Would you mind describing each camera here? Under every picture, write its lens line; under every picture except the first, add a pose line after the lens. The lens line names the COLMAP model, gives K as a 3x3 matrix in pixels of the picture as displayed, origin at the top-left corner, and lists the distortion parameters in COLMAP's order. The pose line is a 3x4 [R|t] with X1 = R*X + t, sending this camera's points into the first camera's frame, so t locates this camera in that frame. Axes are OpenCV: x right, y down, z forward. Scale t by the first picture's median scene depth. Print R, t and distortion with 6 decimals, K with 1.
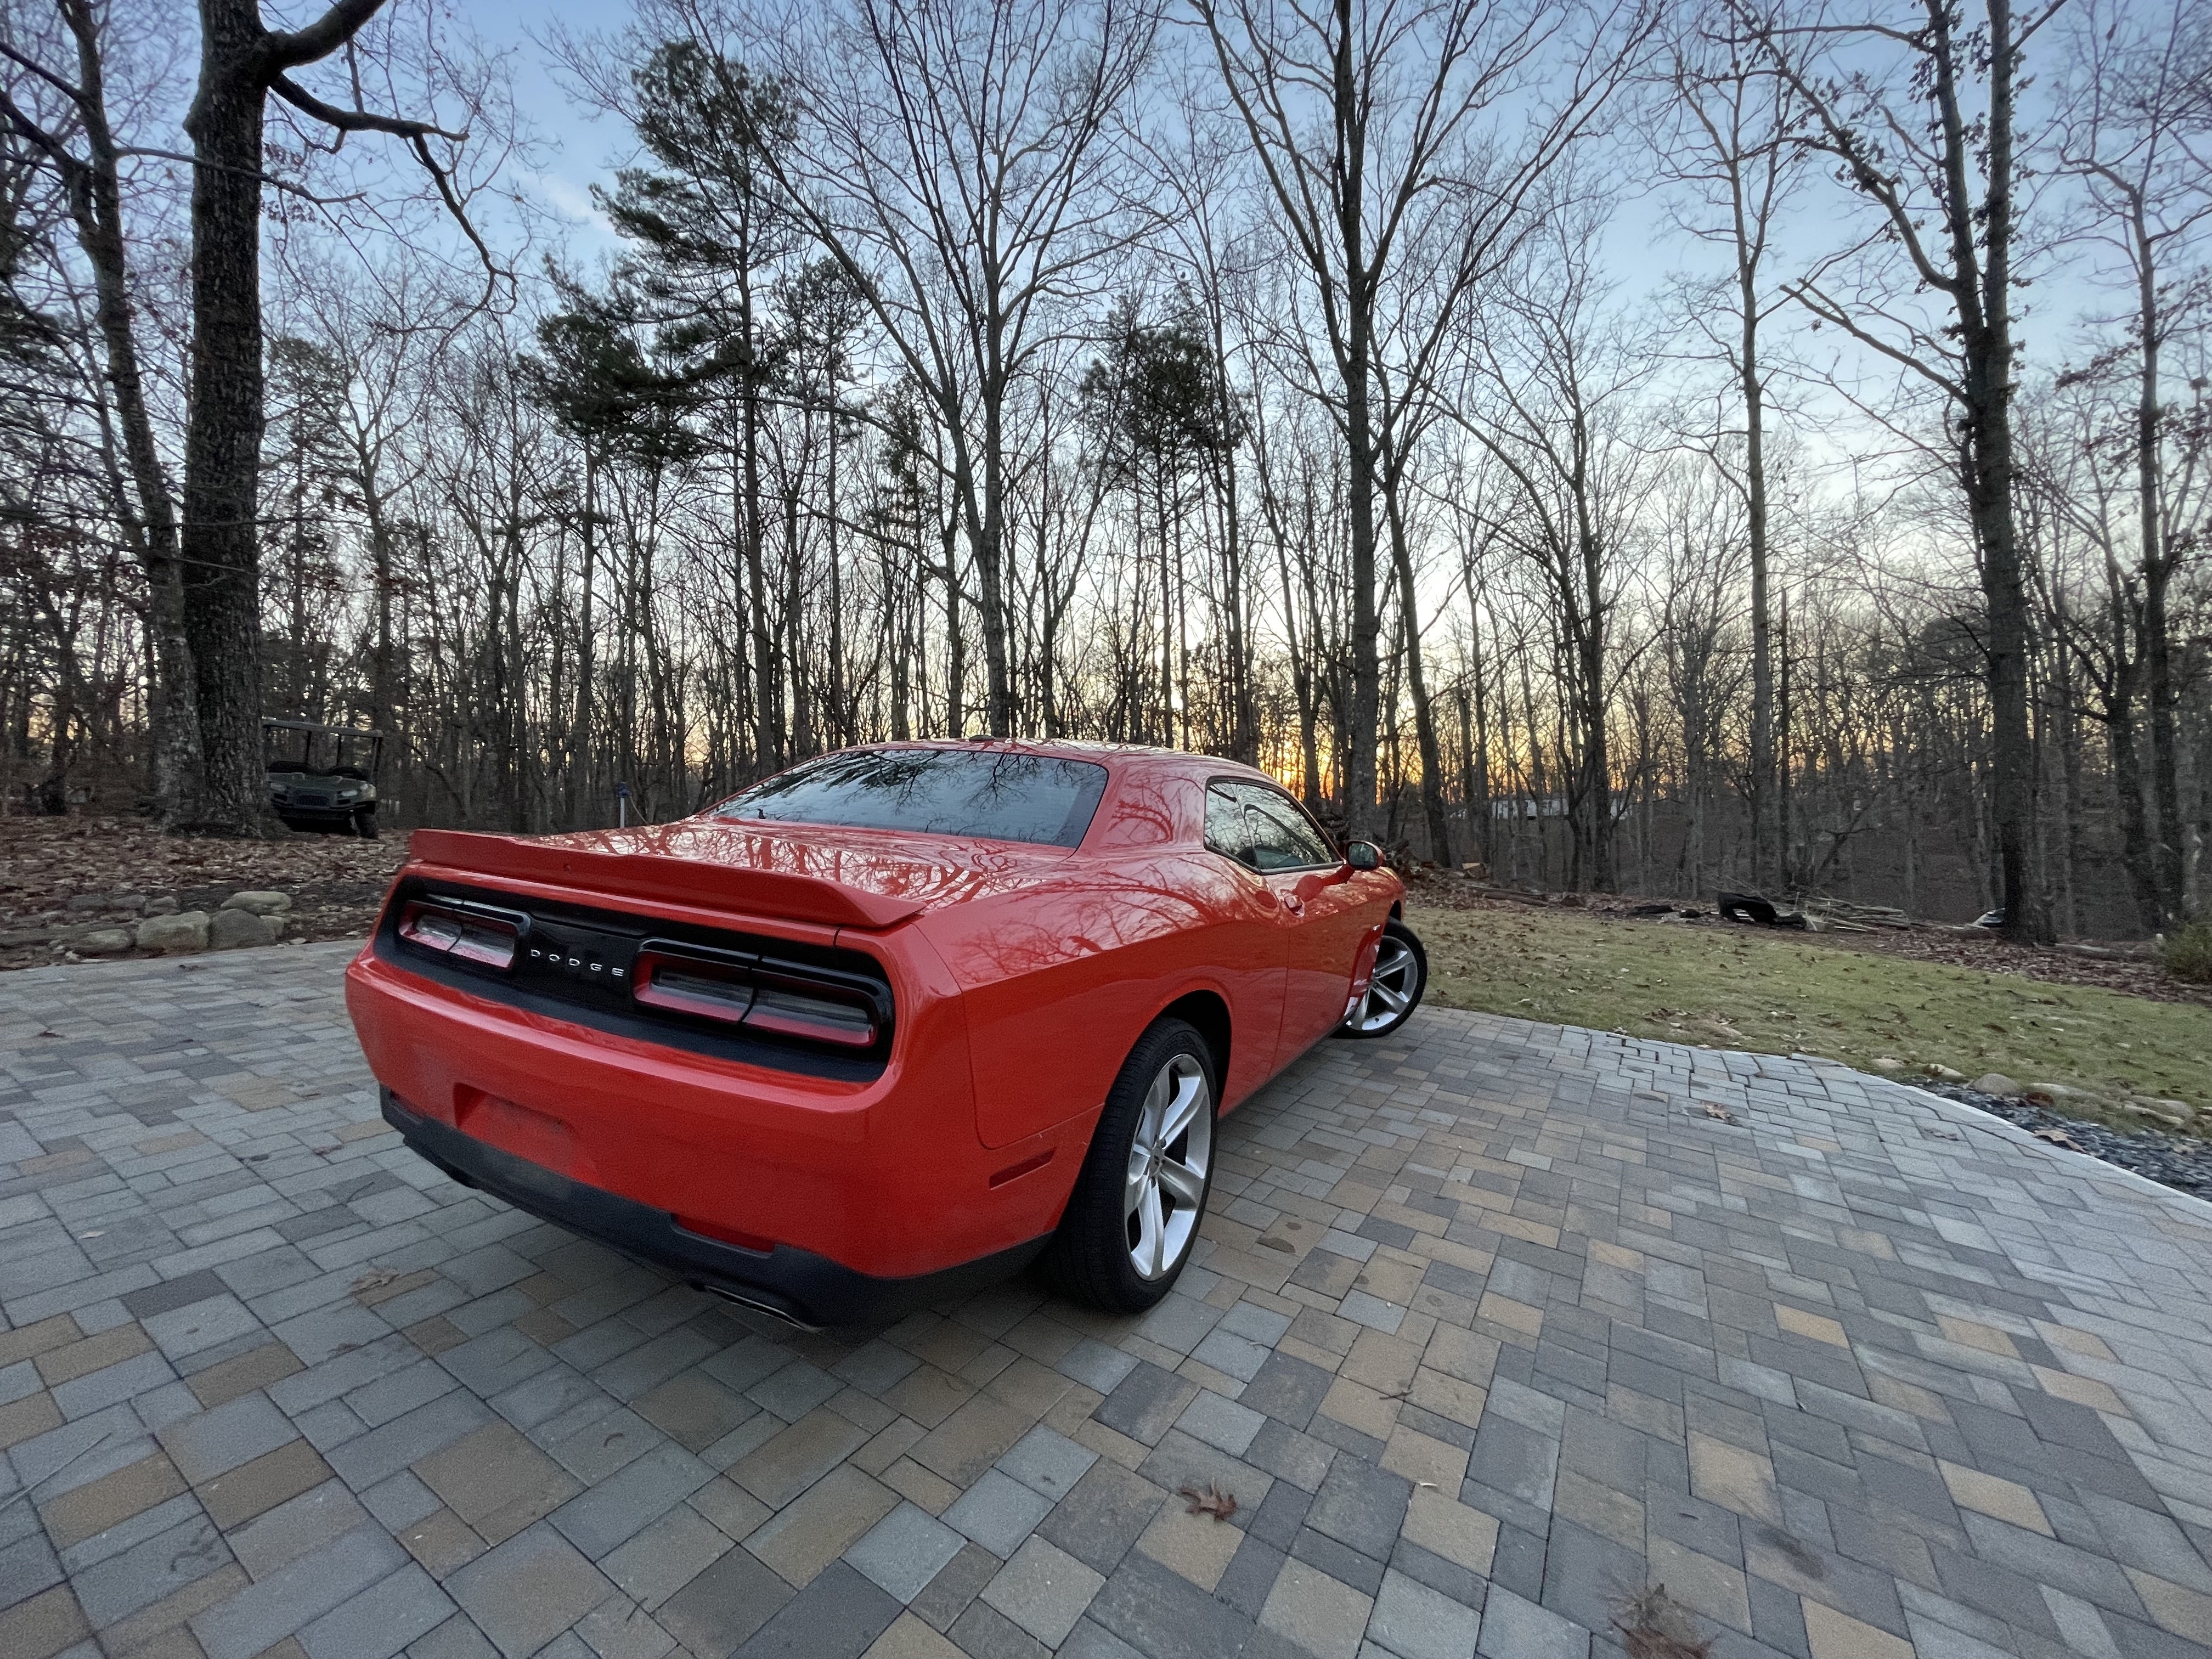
lens RADIAL K [[888.7, 0, 1111.1], [0, 888.7, 824.5], [0, 0, 1]] dist [0.001081, -0.000908]
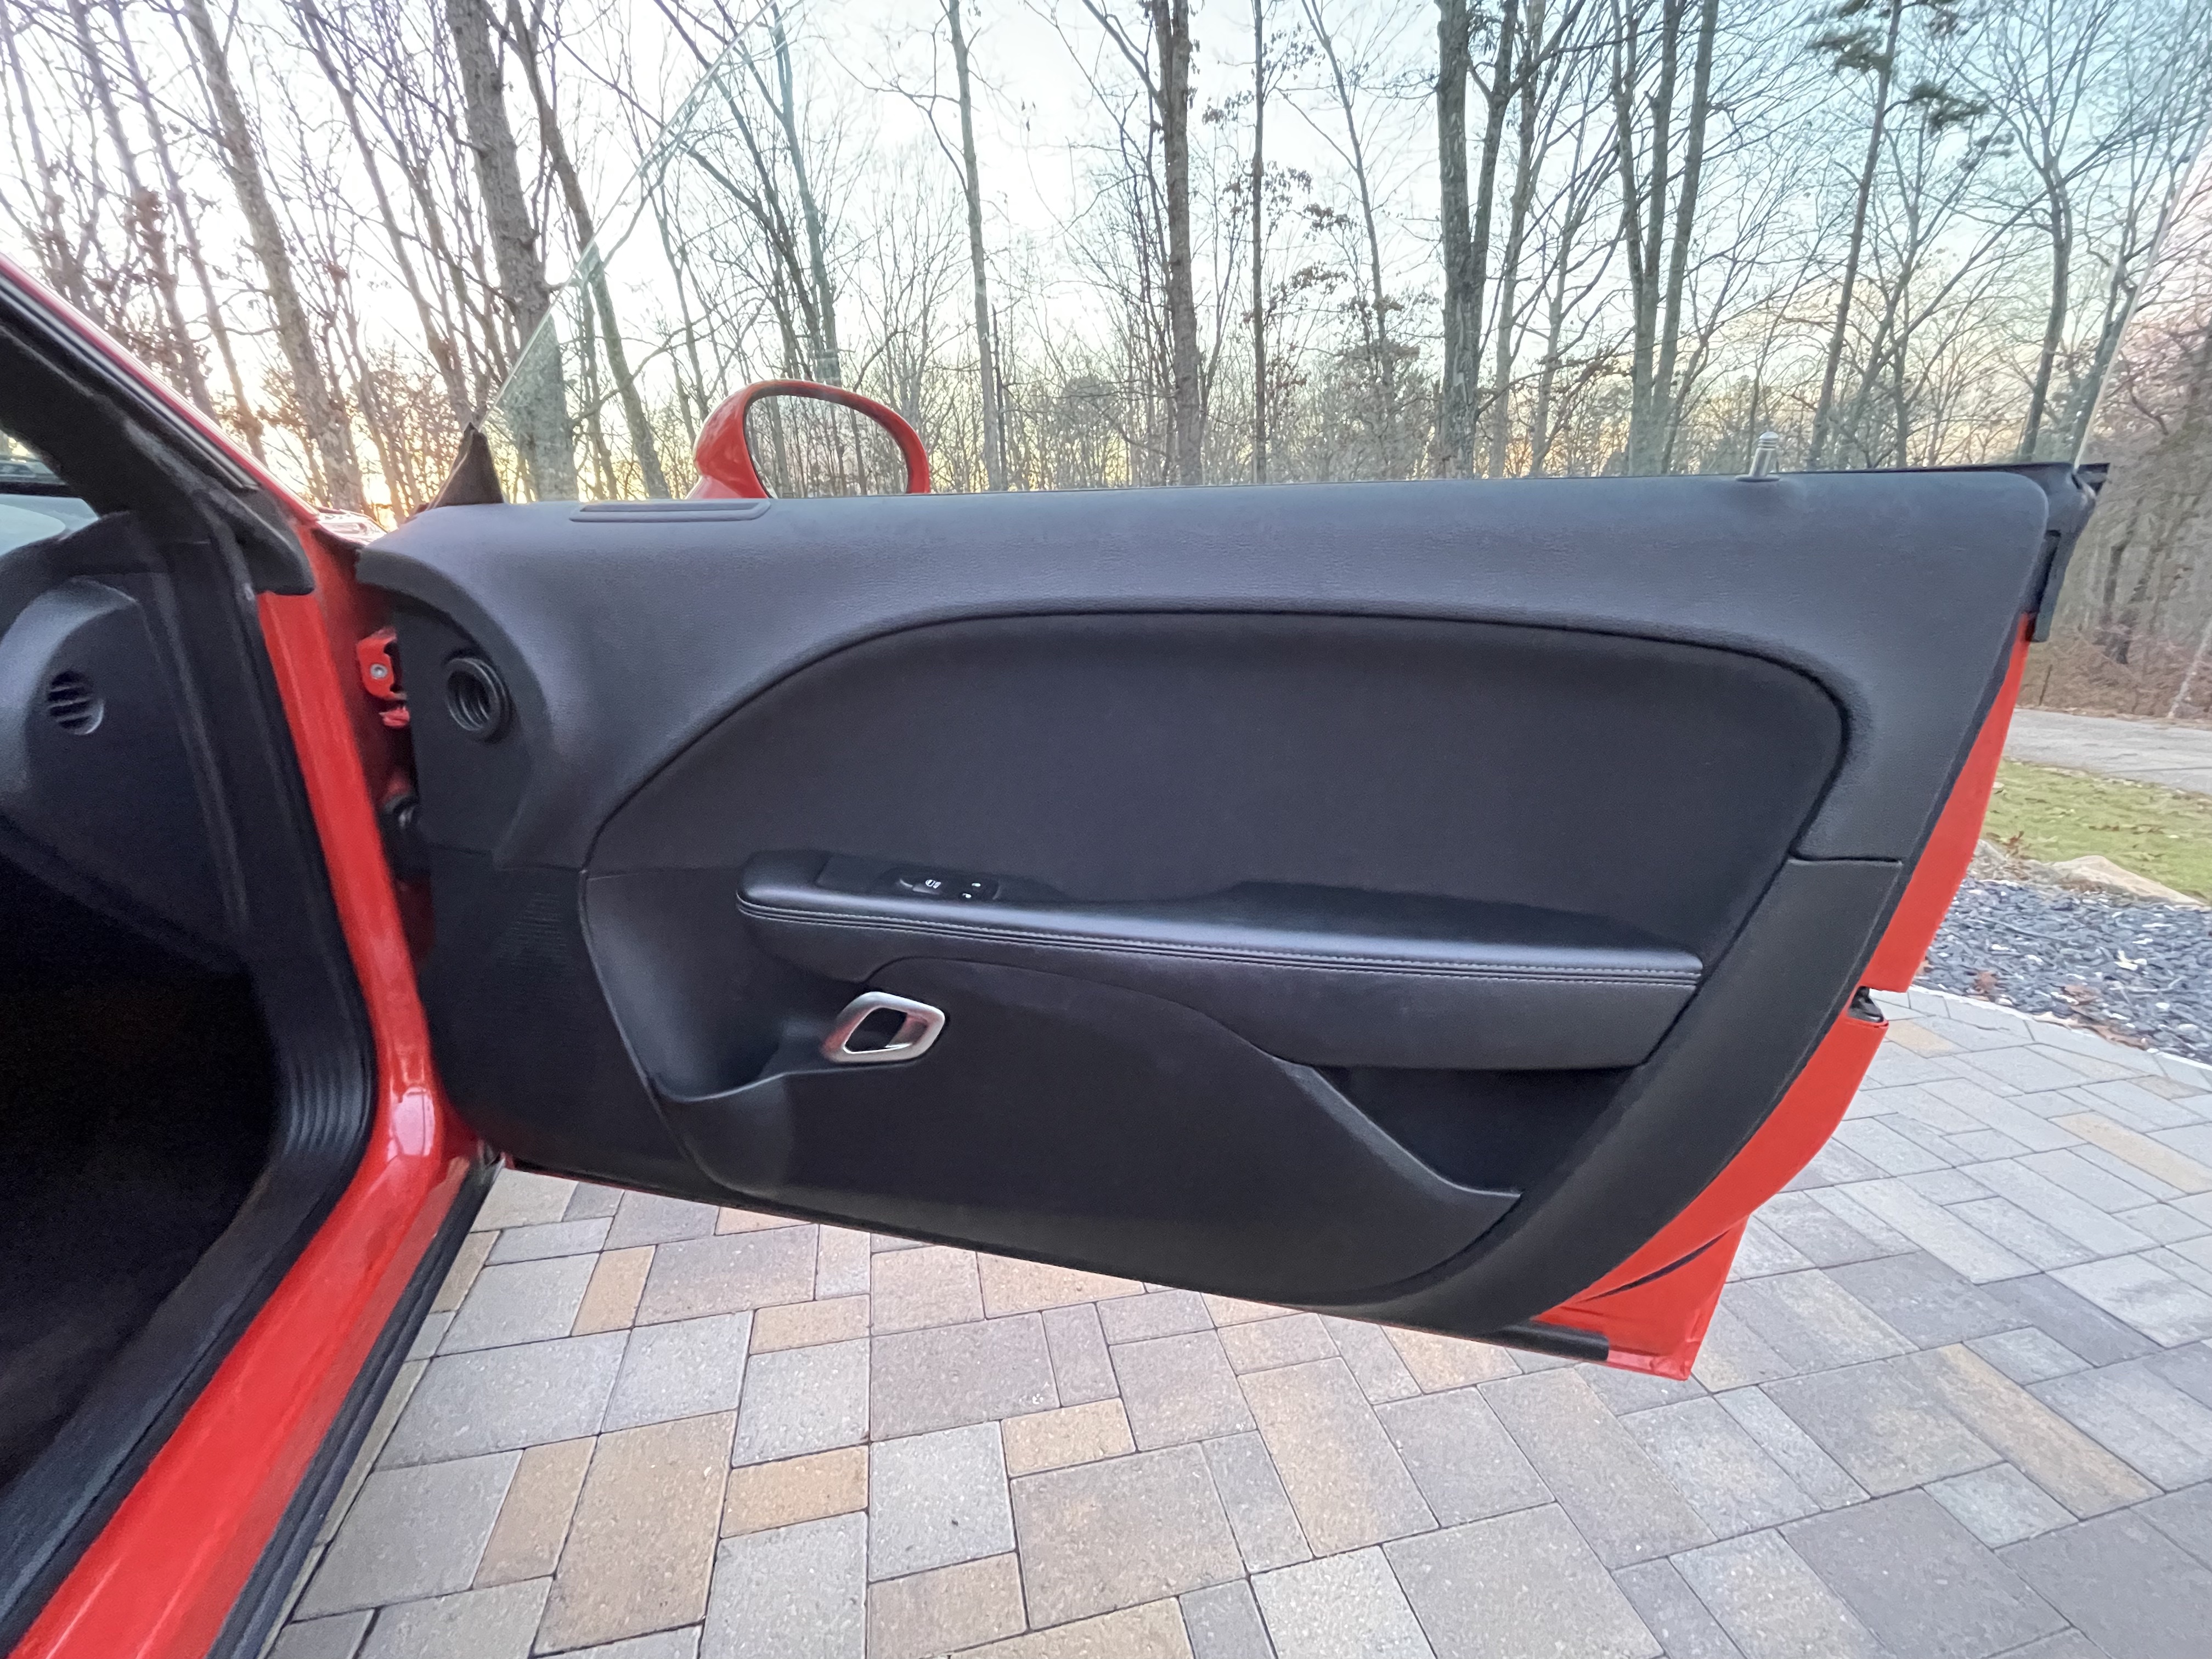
lens RADIAL K [[887.2, 0, 1113.1], [0, 887.2, 826.1], [0, 0, 1]] dist [0.000342, -0.000963]
pose [[0.700187, -0.223902, 0.677942, 0.045548], [0.024090, 0.956421, 0.290994, 0.010822], [-0.713553, -0.187419, 0.675068, 0.140698]]
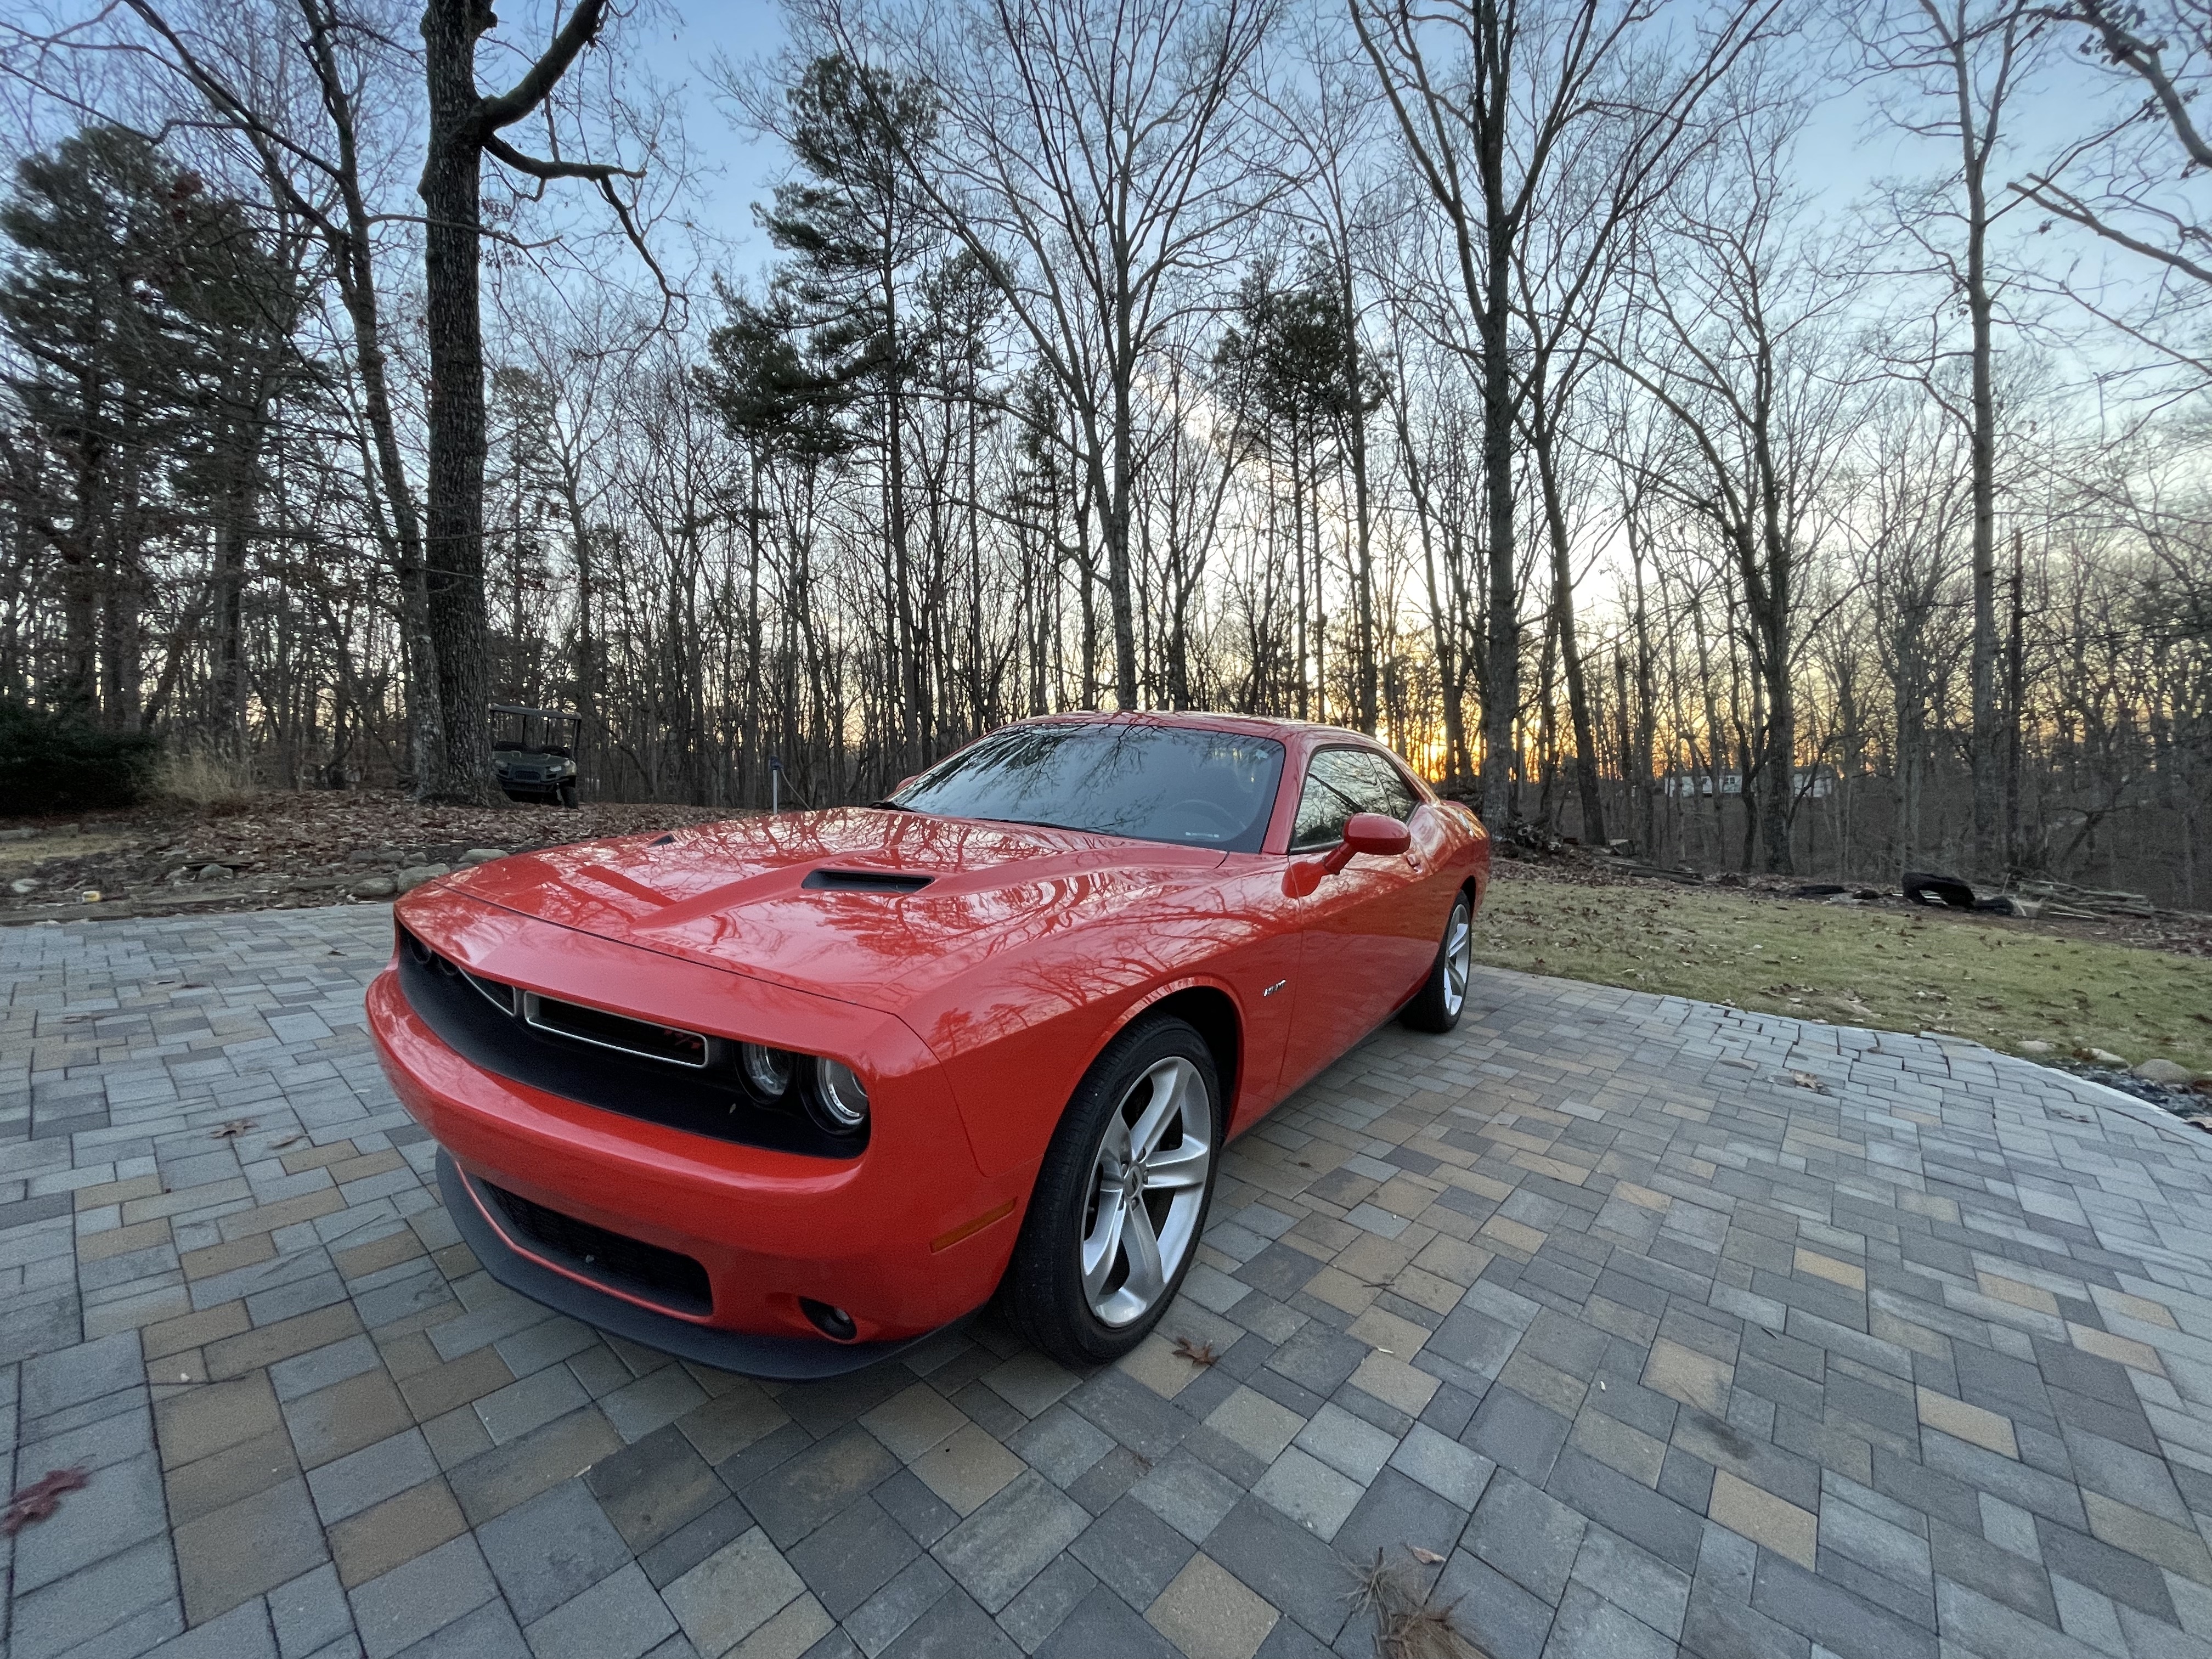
lens RADIAL K [[887.2, 0, 1113.1], [0, 887.2, 826.1], [0, 0, 1]] dist [0.000342, -0.000963]
pose [[0.988221, 0.005583, -0.152934, 0.014295], [-0.001423, 0.999626, 0.027295, 0.003615], [0.153030, -0.026756, 0.987859, -0.011646]]
